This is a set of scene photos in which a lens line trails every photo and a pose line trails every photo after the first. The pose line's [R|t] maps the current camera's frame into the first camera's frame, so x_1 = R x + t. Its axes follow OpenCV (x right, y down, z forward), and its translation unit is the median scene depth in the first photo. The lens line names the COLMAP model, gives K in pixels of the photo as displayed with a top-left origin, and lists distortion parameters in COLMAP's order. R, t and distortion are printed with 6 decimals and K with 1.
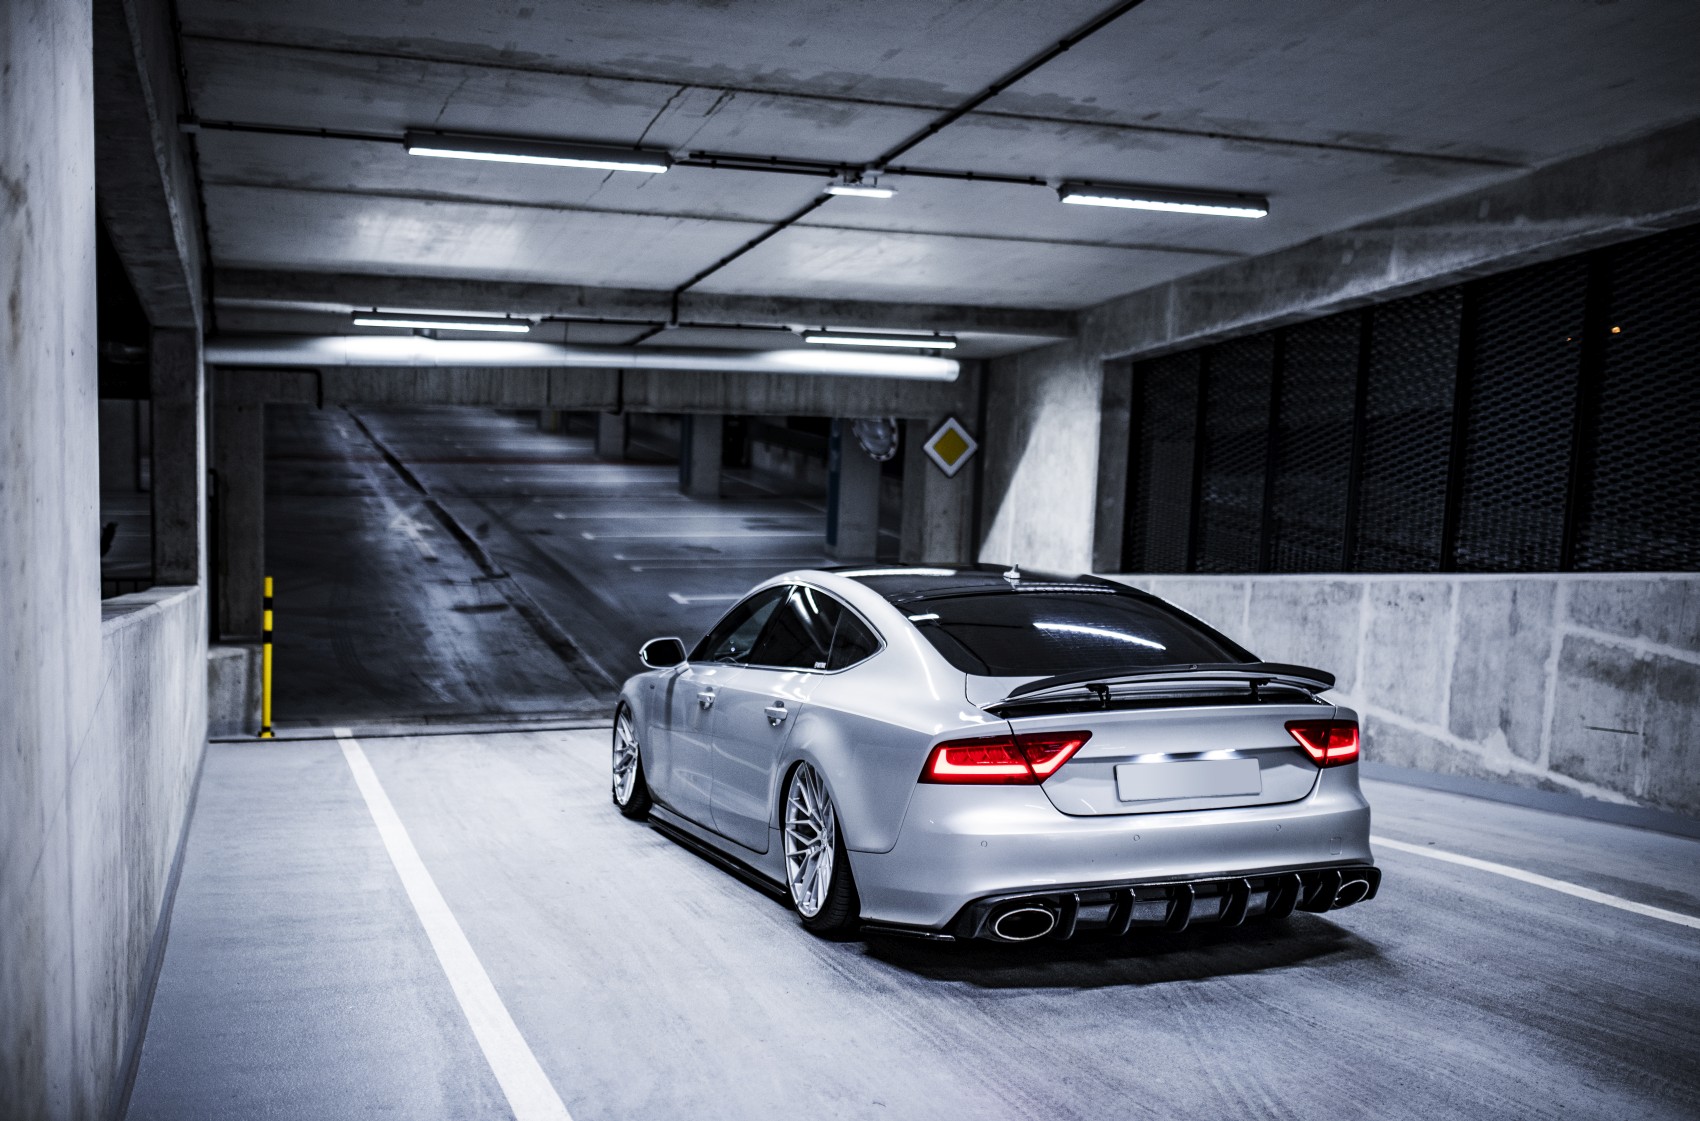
lens RADIAL K [[1668.1, 0, 850.0], [0, 1668.1, 560.5], [0, 0, 1]] dist [-0.073054, 0.112111]
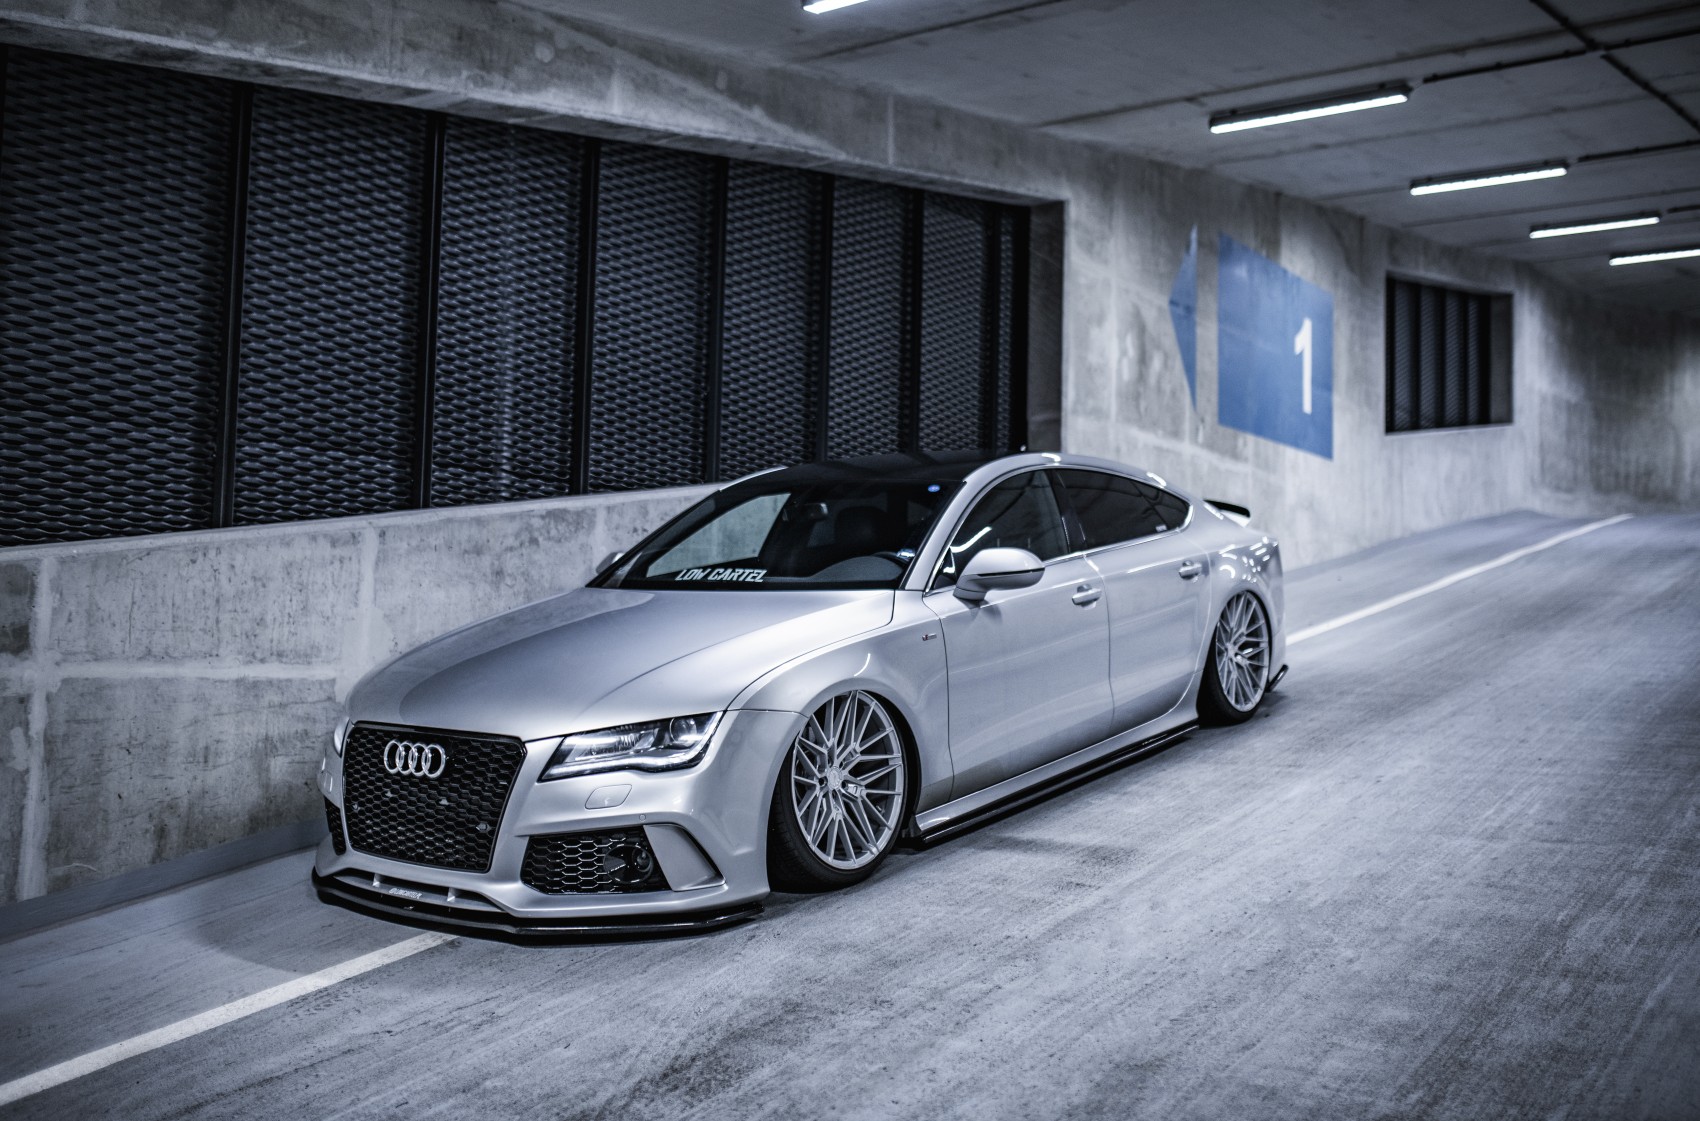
lens RADIAL K [[1628.6, 0, 855.9], [0, 1628.6, 555.7], [0, 0, 1]] dist [-0.074242, 0.127709]
pose [[-0.564783, -0.008513, 0.825196, -0.350032], [0.065500, 0.996330, 0.055108, 0.002470], [-0.822636, 0.085174, -0.562152, 1.305234]]
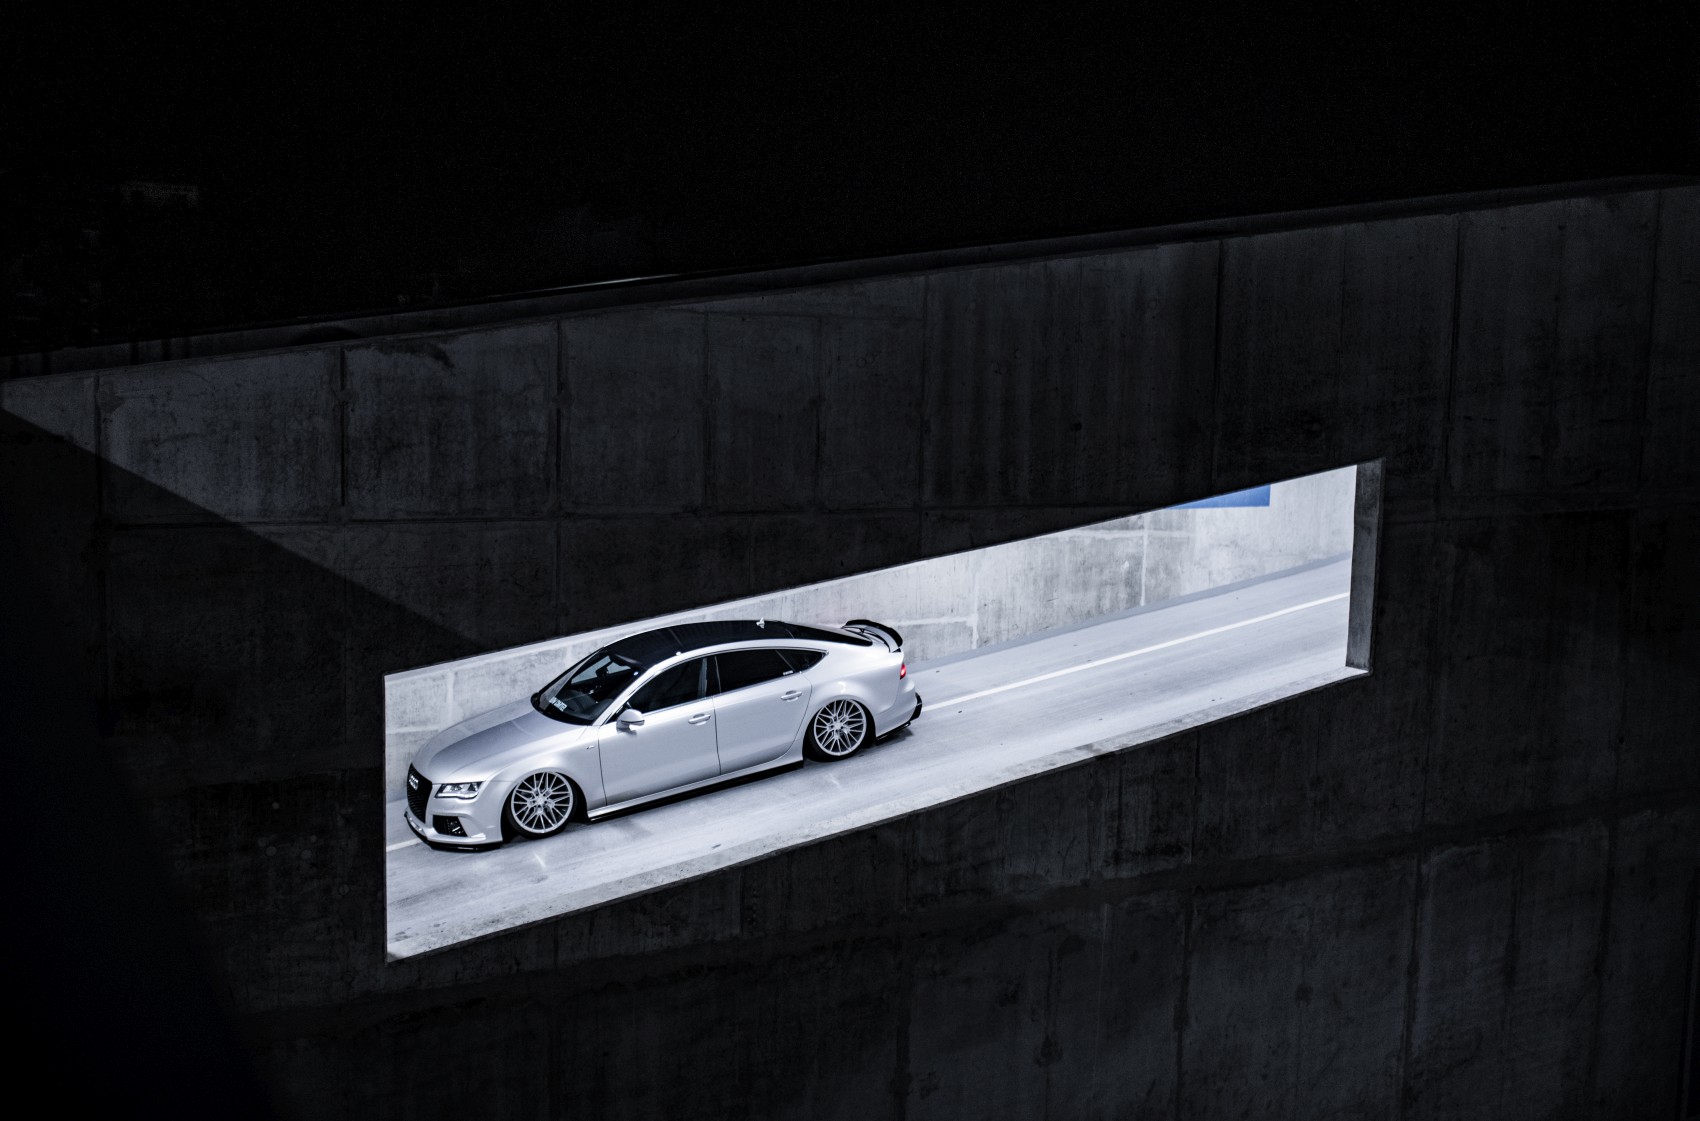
lens RADIAL K [[1656.1, 0, 872.0], [0, 1656.1, 546.5], [0, 0, 1]] dist [-0.071313, 0.113247]
pose [[-0.169199, -0.157752, 0.972875, -1.387894], [0.101775, 0.979034, 0.176451, -0.356796], [-0.980313, 0.128870, -0.149596, 0.926211]]
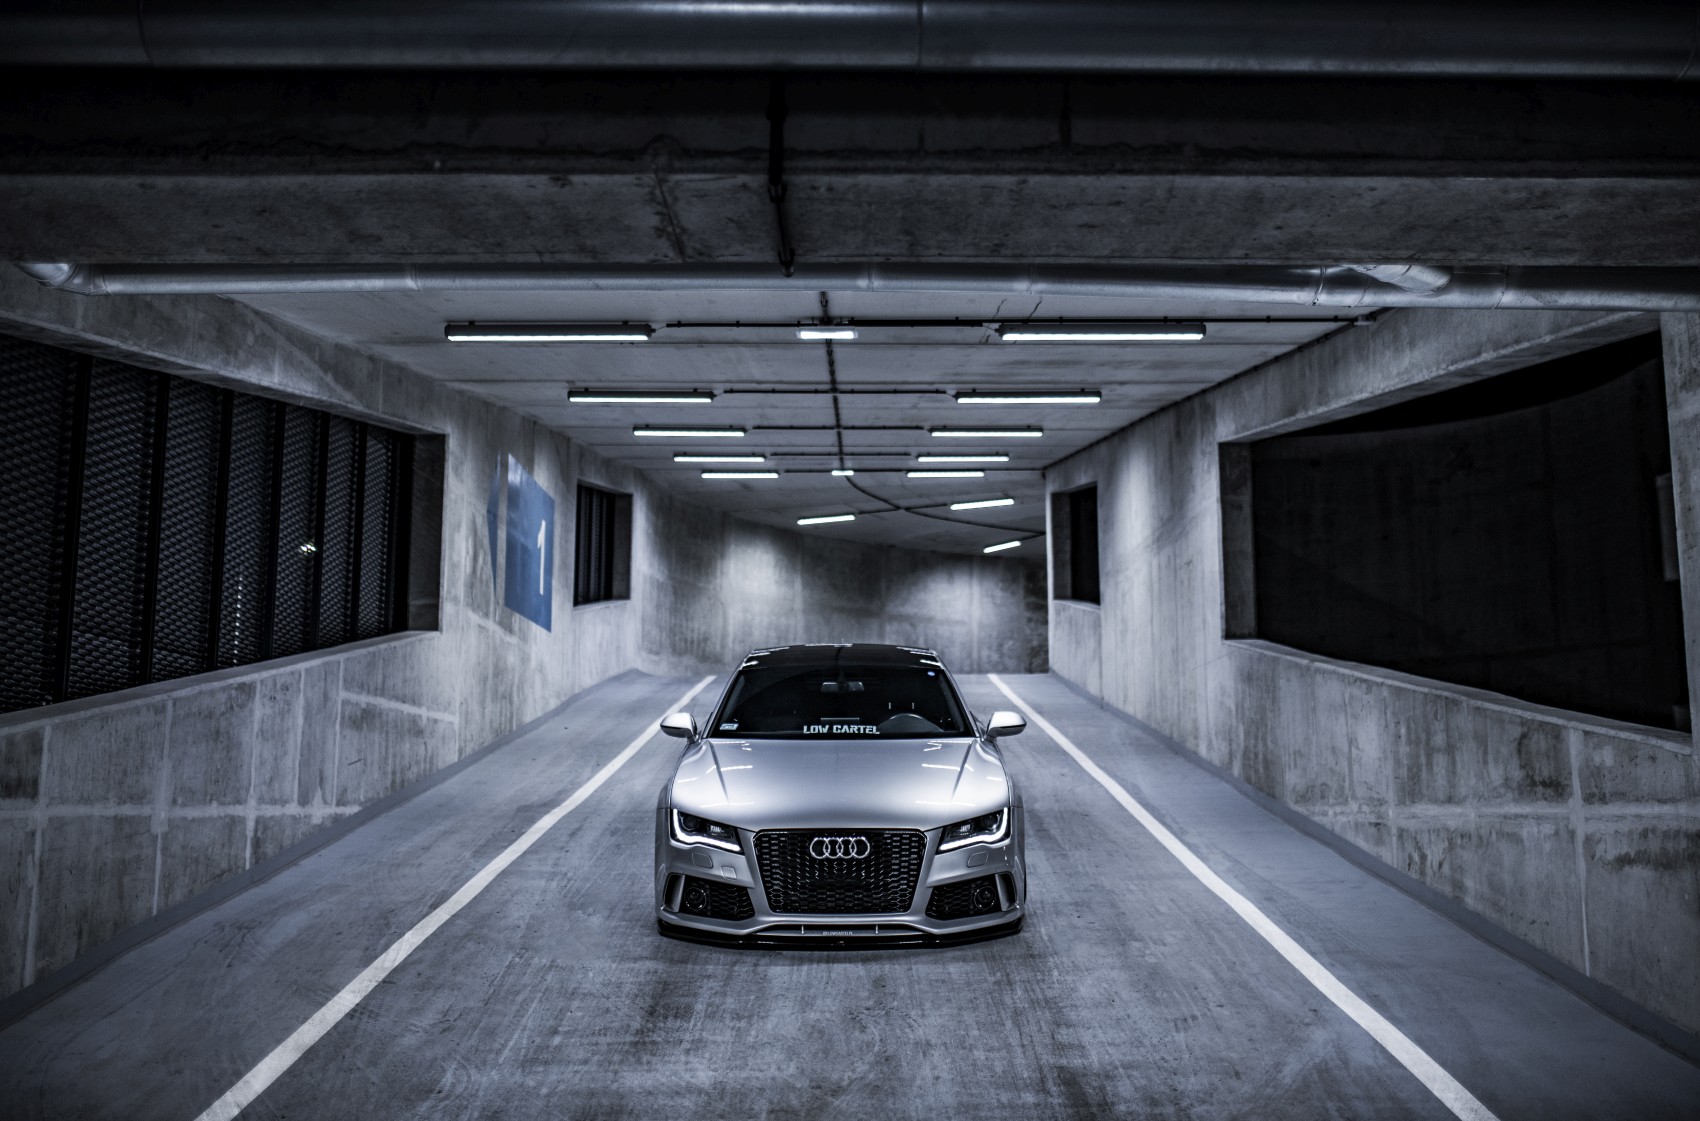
lens RADIAL K [[1656.1, 0, 872.0], [0, 1656.1, 546.5], [0, 0, 1]] dist [-0.071313, 0.113247]
pose [[-0.943747, 0.008035, 0.330571, -0.344648], [0.005421, 0.999946, -0.008828, -0.054505], [-0.330625, -0.006539, -0.943740, 1.775971]]
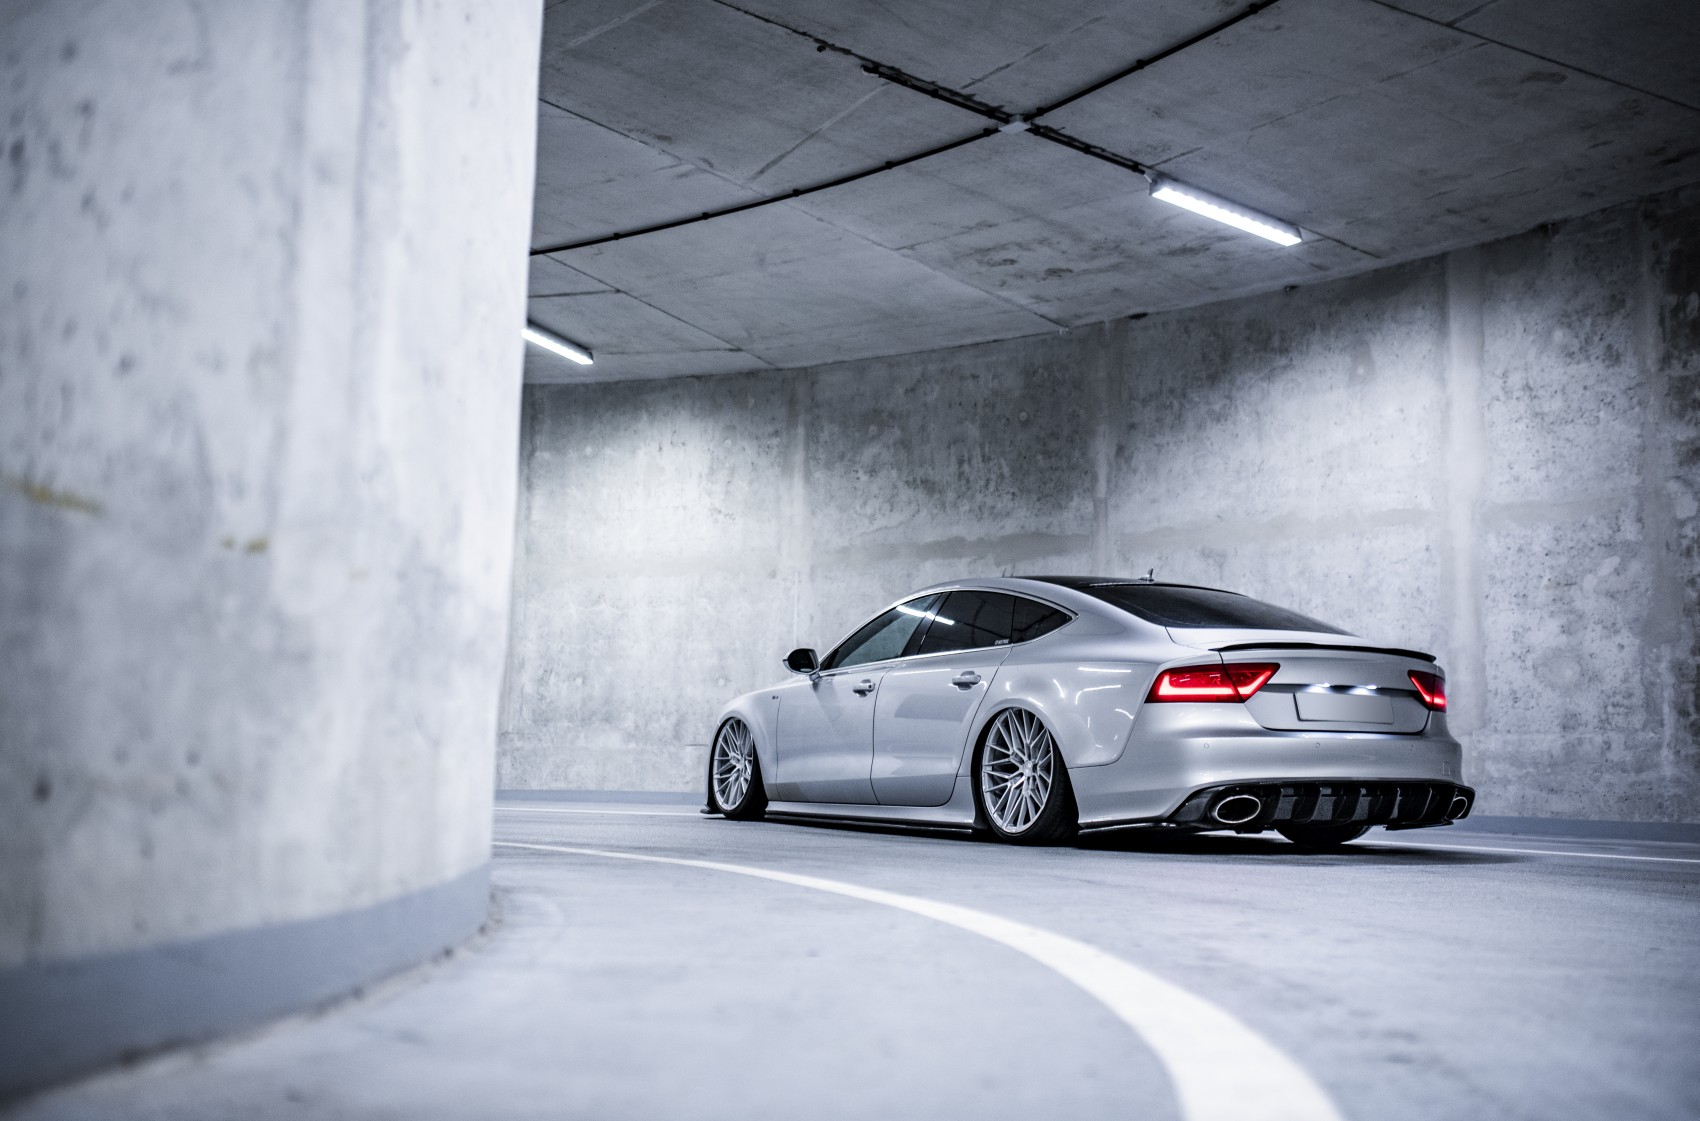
lens RADIAL K [[1668.1, 0, 850.0], [0, 1668.1, 560.5], [0, 0, 1]] dist [-0.073054, 0.112111]
pose [[0.152054, 0.079135, 0.985199, -0.338207], [0.122394, 0.987610, -0.098218, 0.166120], [-0.980765, 0.135517, 0.140485, -1.585131]]
